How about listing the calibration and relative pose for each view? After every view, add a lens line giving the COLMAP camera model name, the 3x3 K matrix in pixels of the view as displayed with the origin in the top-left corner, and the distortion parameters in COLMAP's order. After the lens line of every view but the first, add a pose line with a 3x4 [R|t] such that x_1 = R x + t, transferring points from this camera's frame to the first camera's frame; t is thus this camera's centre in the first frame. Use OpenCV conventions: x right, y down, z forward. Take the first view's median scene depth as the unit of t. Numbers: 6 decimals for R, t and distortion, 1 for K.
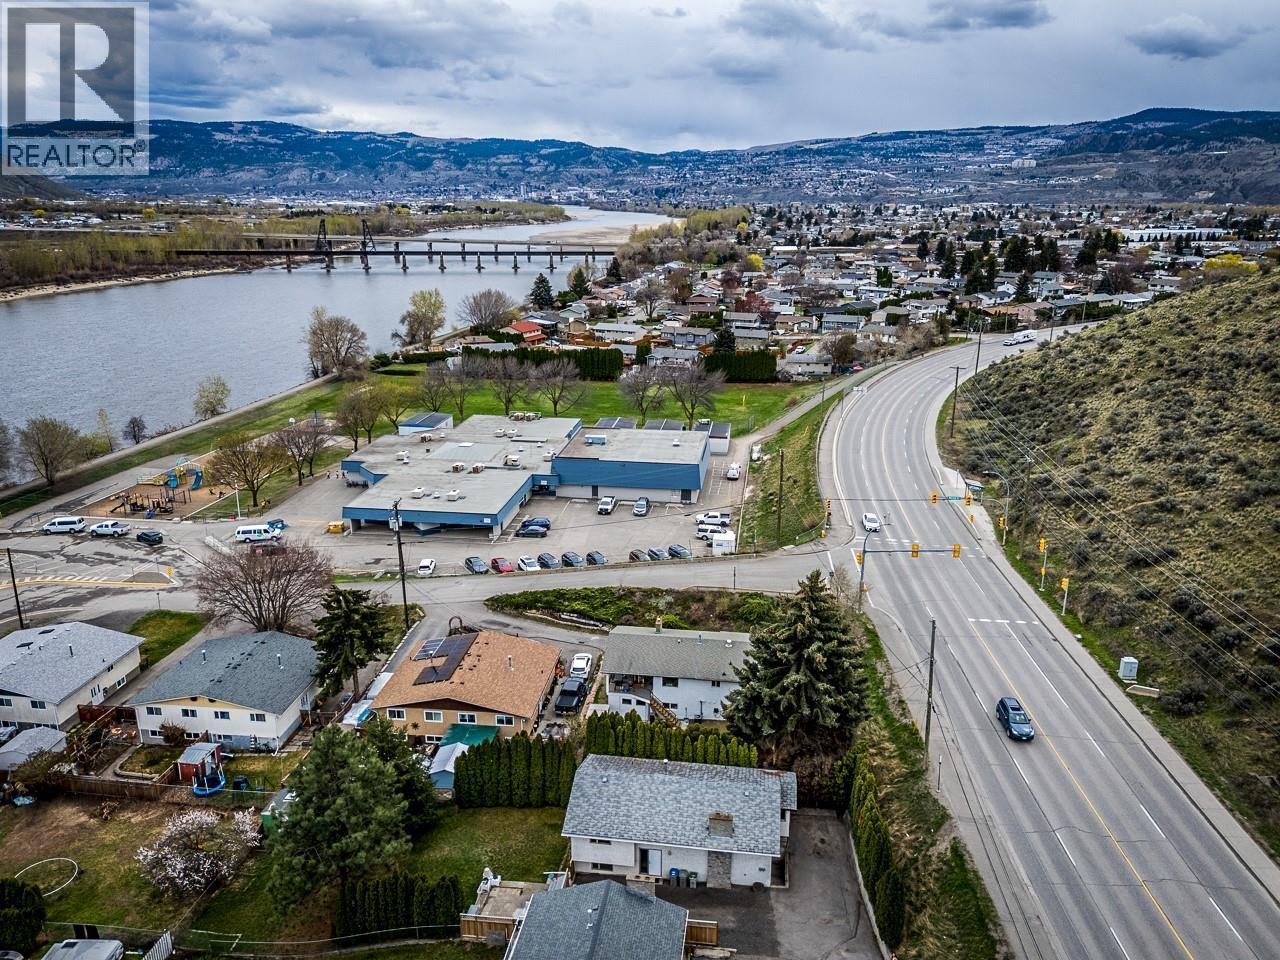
lens RADIAL K [[927.5, 0, 640.0], [0, 927.5, 480.0], [0, 0, 1]] dist [0.085458, -0.092890]
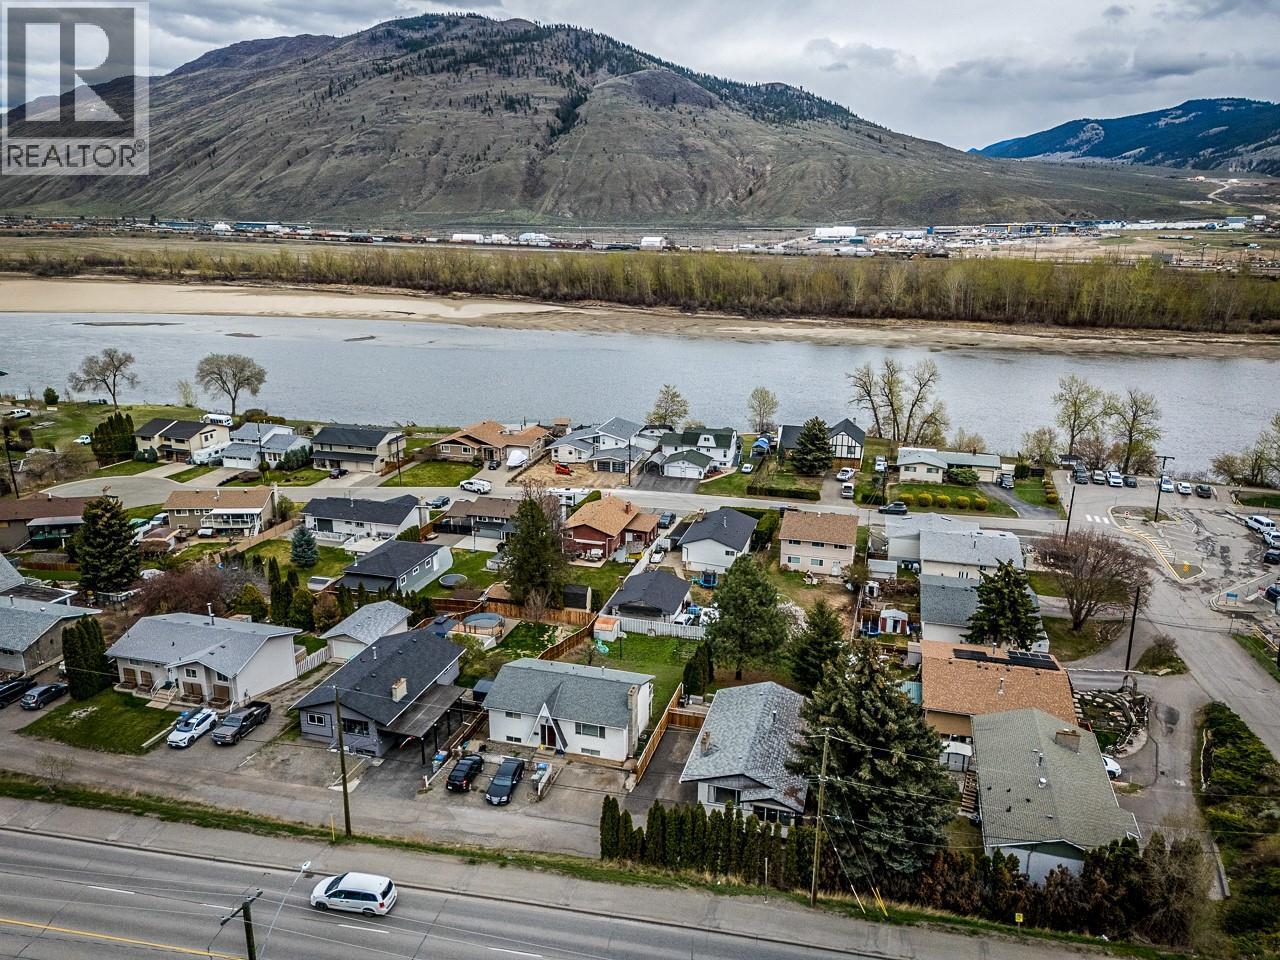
lens RADIAL K [[927.5, 0, 640.0], [0, 927.5, 480.0], [0, 0, 1]] dist [0.085458, -0.092890]
pose [[-0.147569, 0.271633, -0.951020, 0.387157], [-0.288845, 0.907793, 0.304106, -0.093829], [0.945934, 0.319574, -0.055502, 0.305611]]
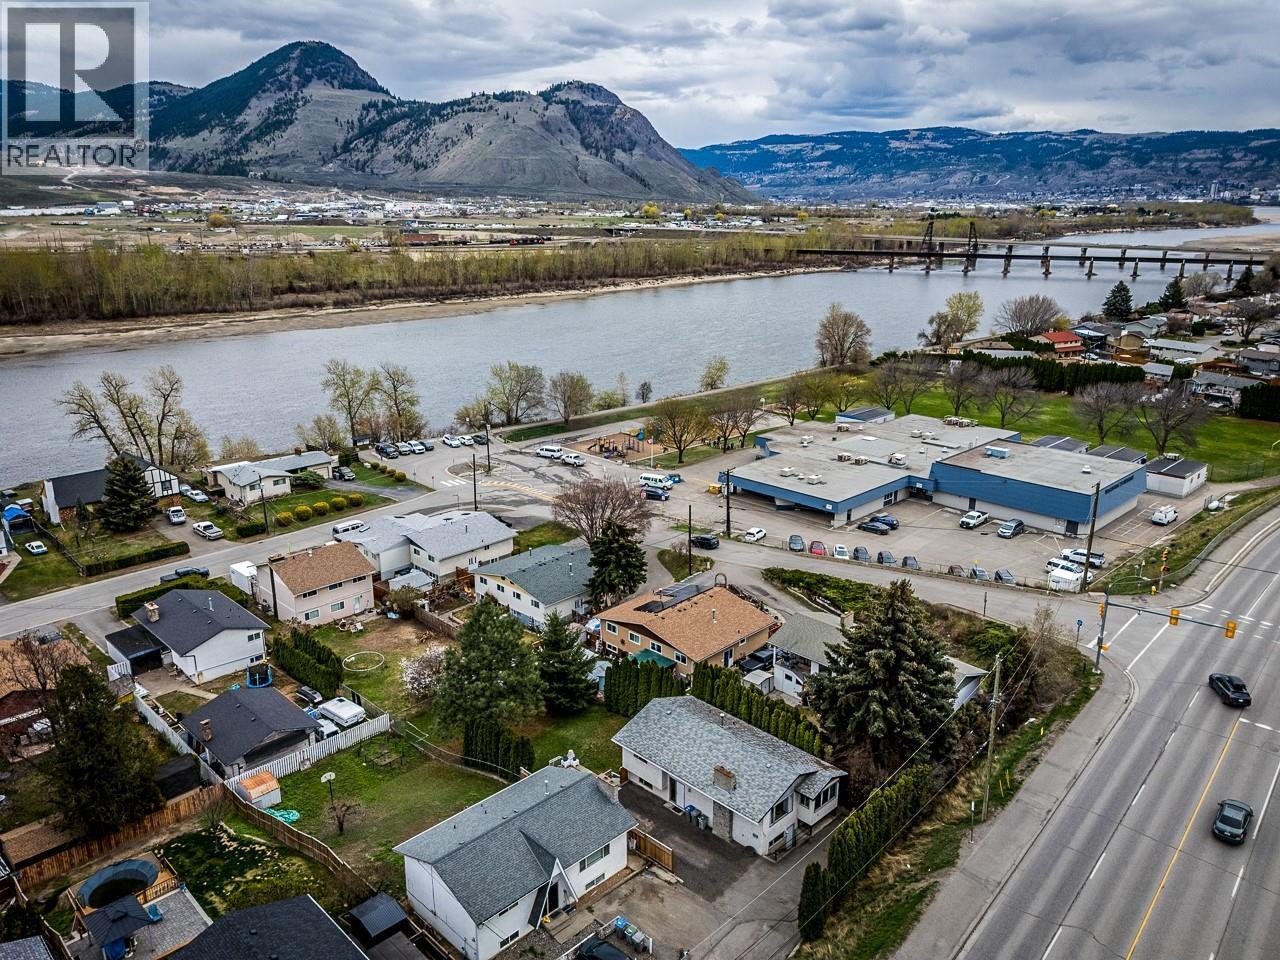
lens RADIAL K [[927.5, 0, 640.0], [0, 927.5, 480.0], [0, 0, 1]] dist [0.085458, -0.092890]
pose [[0.798491, 0.172835, -0.576663, 0.192713], [-0.174542, 0.983222, 0.053003, -0.003128], [0.576149, 0.058329, 0.815261, 0.017058]]
